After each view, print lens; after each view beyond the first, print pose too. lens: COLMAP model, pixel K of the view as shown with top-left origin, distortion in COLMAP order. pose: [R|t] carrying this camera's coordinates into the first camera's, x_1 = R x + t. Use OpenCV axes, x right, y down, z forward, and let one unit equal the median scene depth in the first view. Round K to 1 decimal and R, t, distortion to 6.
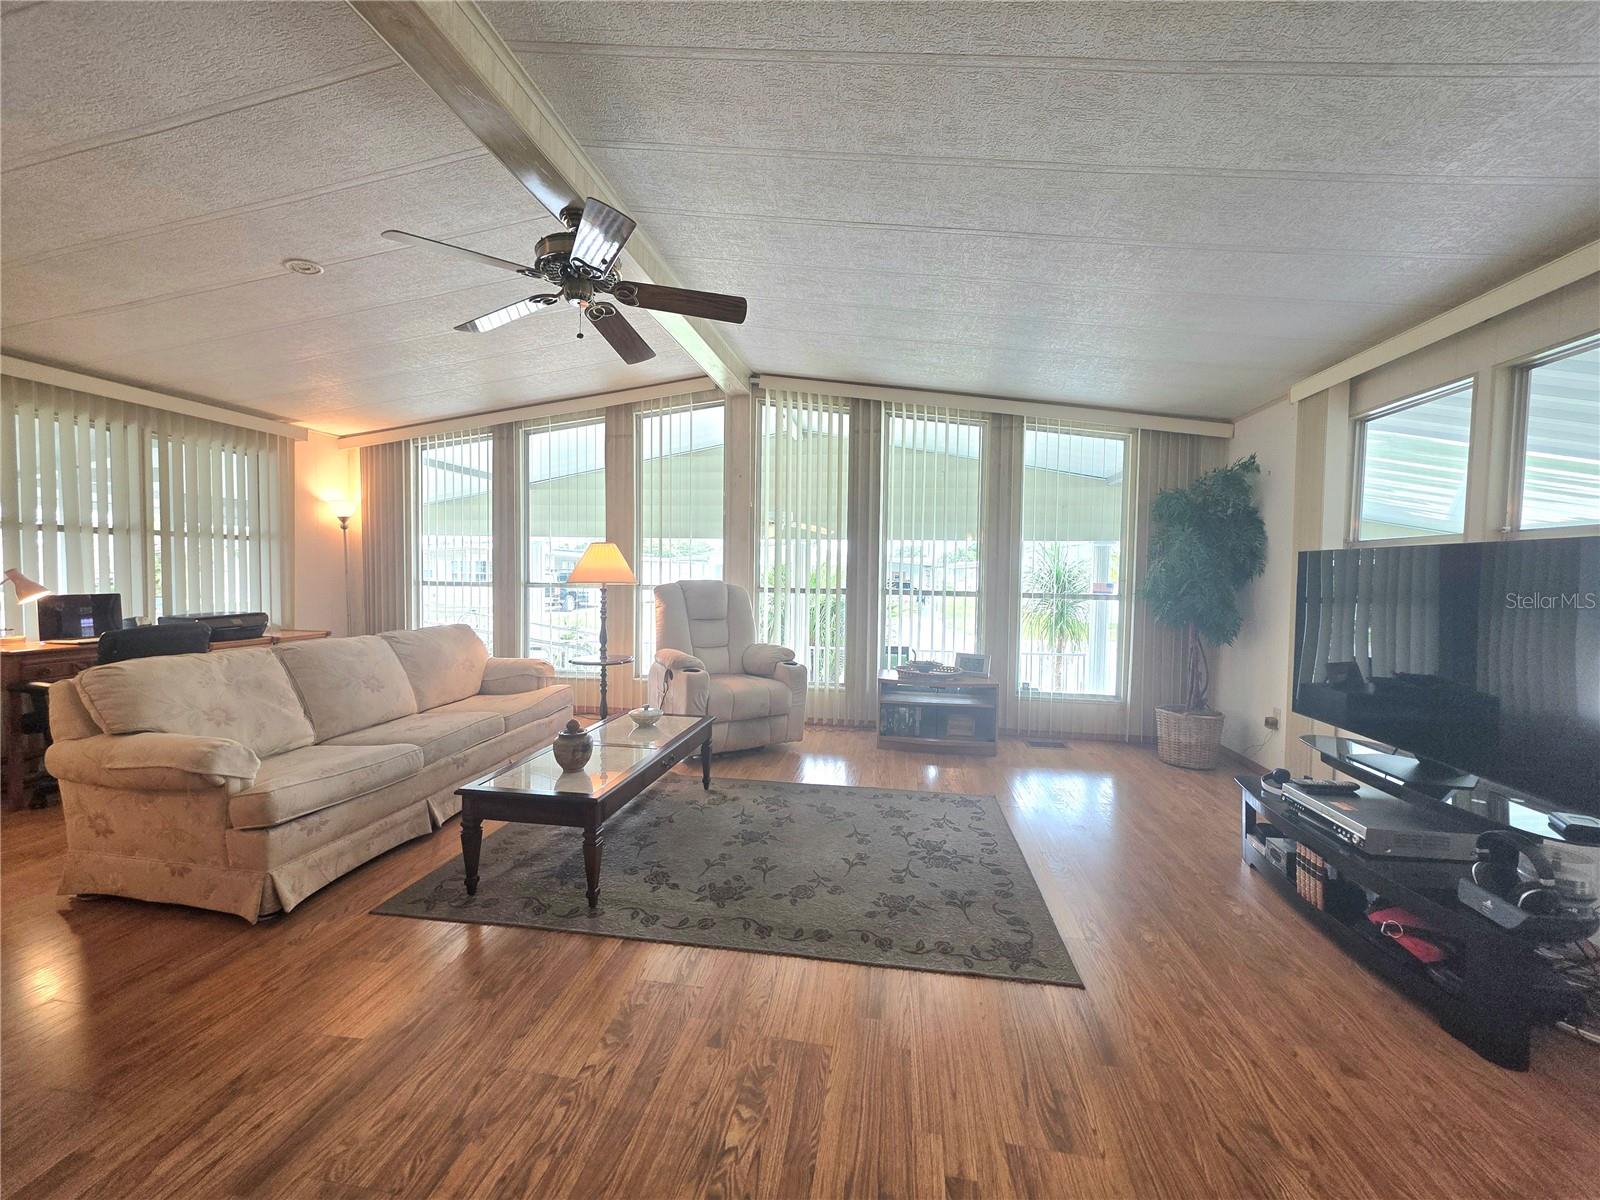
lens RADIAL K [[637.2, 0, 802.3], [0, 637.2, 594.2], [0, 0, 1]] dist [0.001472, 0.000396]
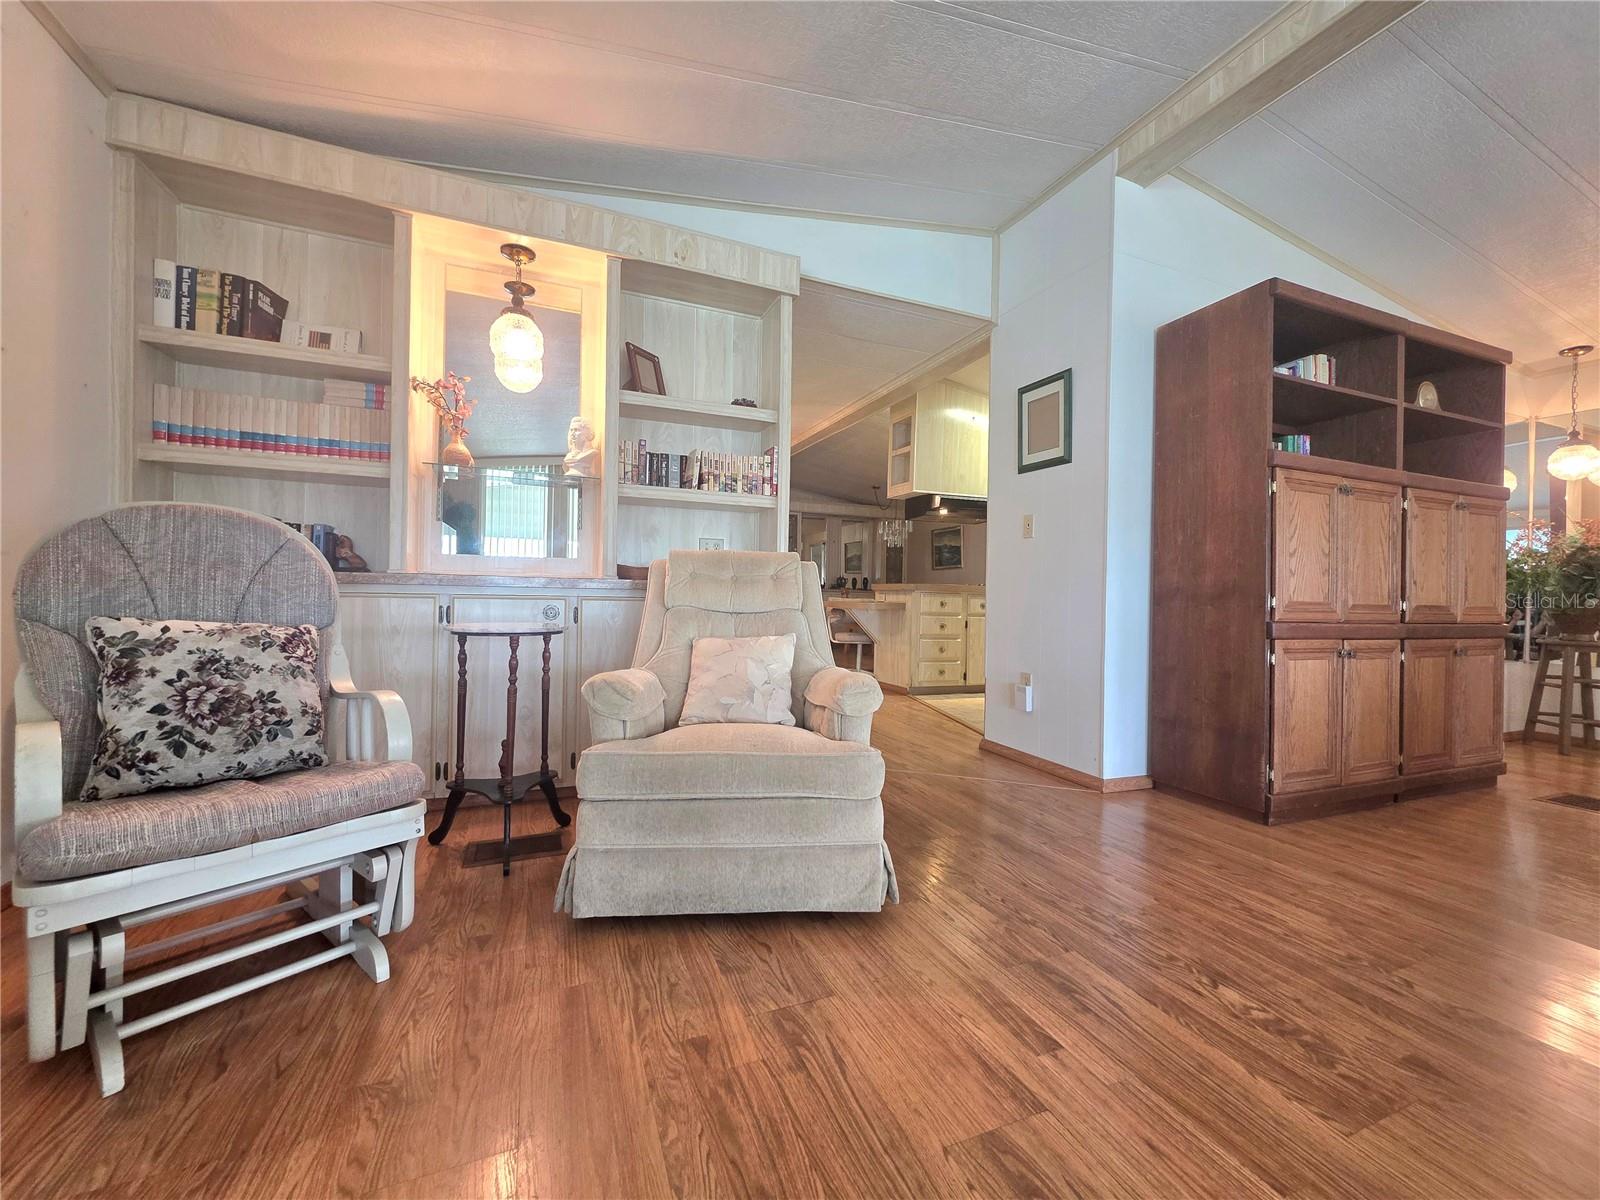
lens RADIAL K [[639.3, 0, 802.5], [0, 639.3, 592.6], [0, 0, 1]] dist [0.001838, 0.000346]
pose [[-0.854044, -0.032973, -0.519155, 0.615223], [-0.051999, 0.998402, 0.022130, 0.158749], [0.517595, 0.045895, -0.854394, 0.924902]]
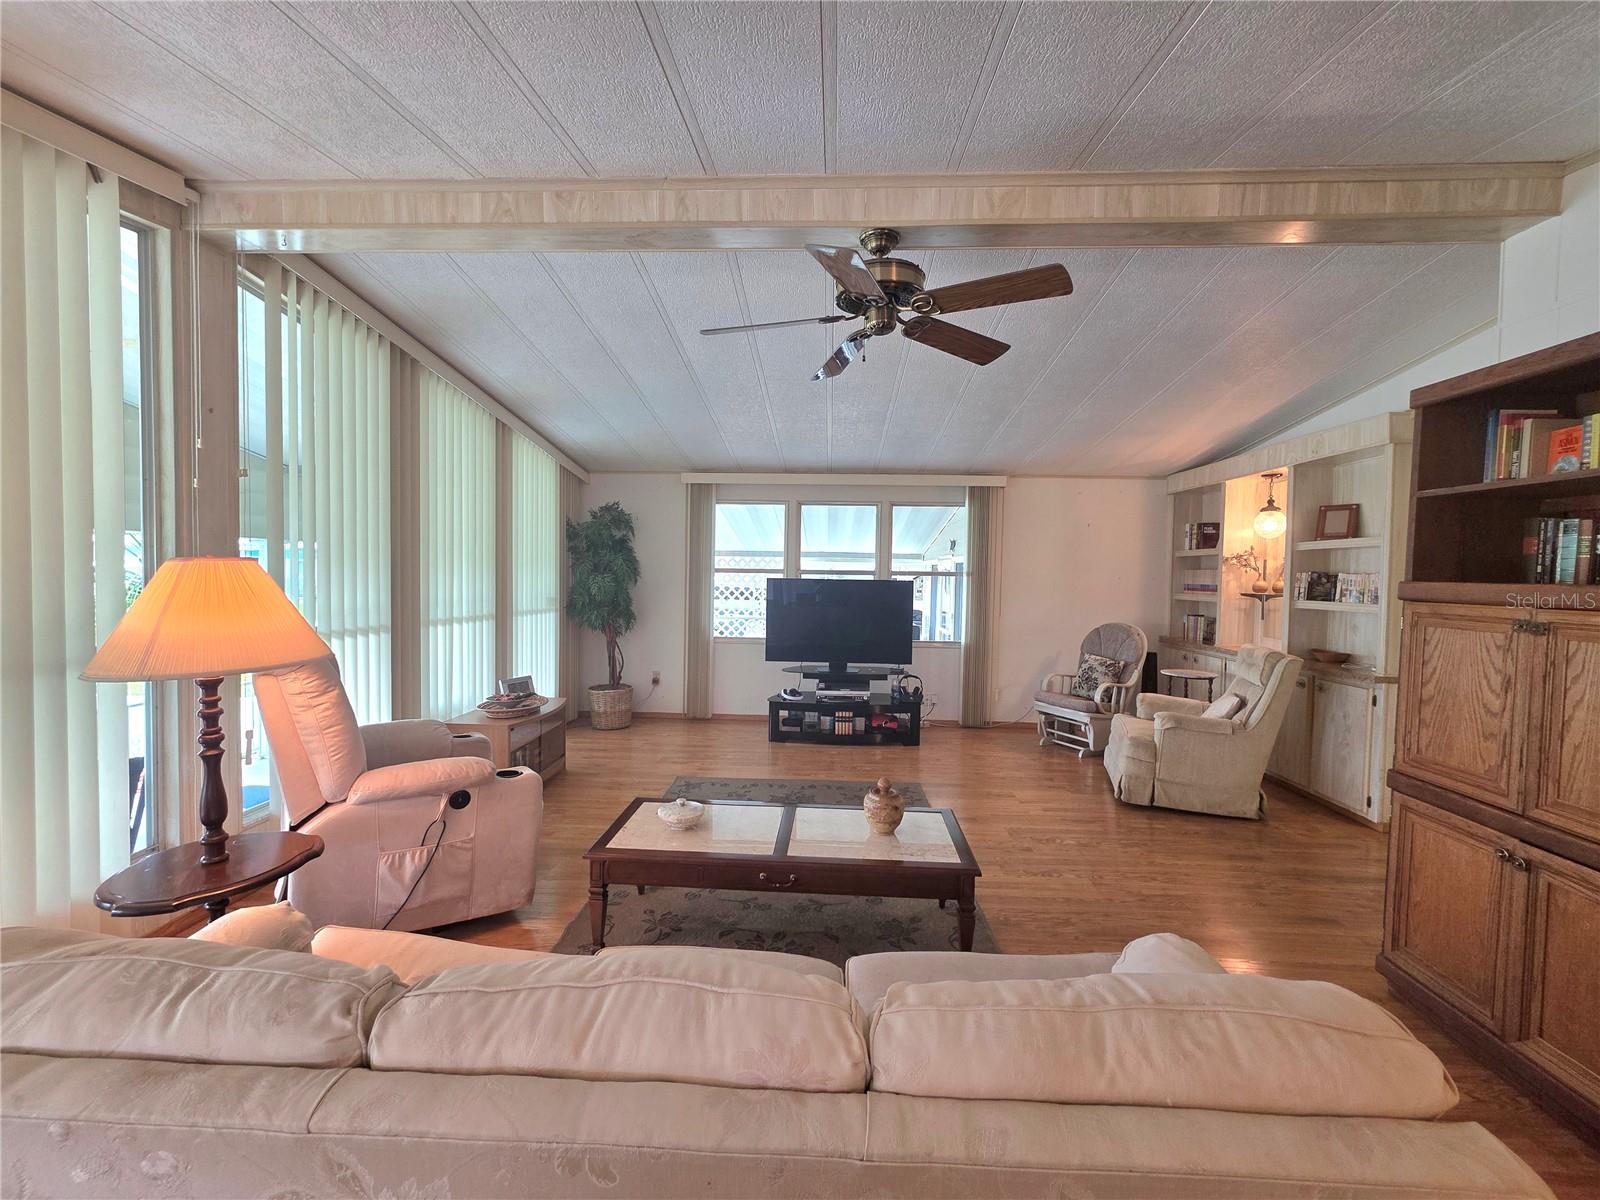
lens RADIAL K [[637.2, 0, 802.3], [0, 637.2, 594.2], [0, 0, 1]] dist [0.001472, 0.000396]
pose [[-0.108472, -0.047456, 0.992966, -1.485745], [0.017692, 0.998610, 0.049658, -0.144951], [-0.993942, 0.022954, -0.107481, 1.421476]]
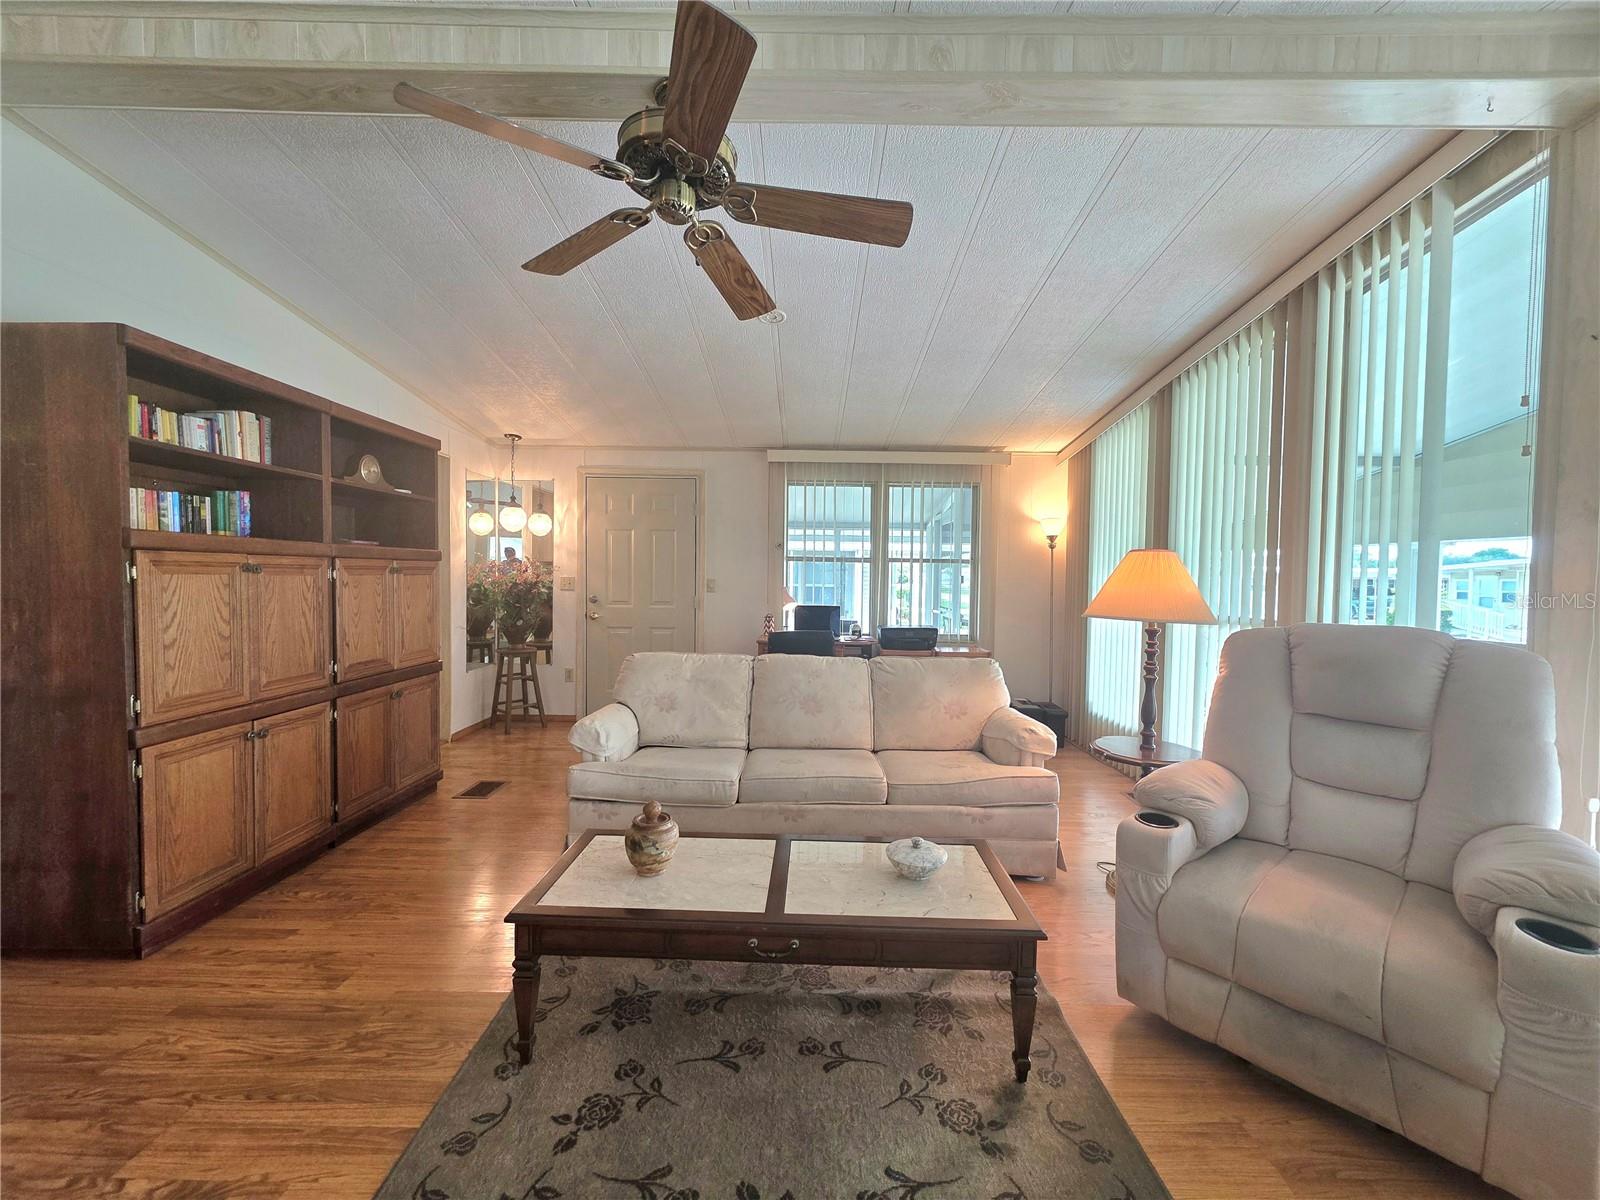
lens RADIAL K [[637.2, 0, 802.3], [0, 637.2, 594.2], [0, 0, 1]] dist [0.001472, 0.000396]
pose [[0.146666, 0.017968, -0.989023, 0.438137], [-0.049008, 0.998739, 0.010877, -0.062906], [0.987971, 0.046875, 0.147362, 1.227508]]
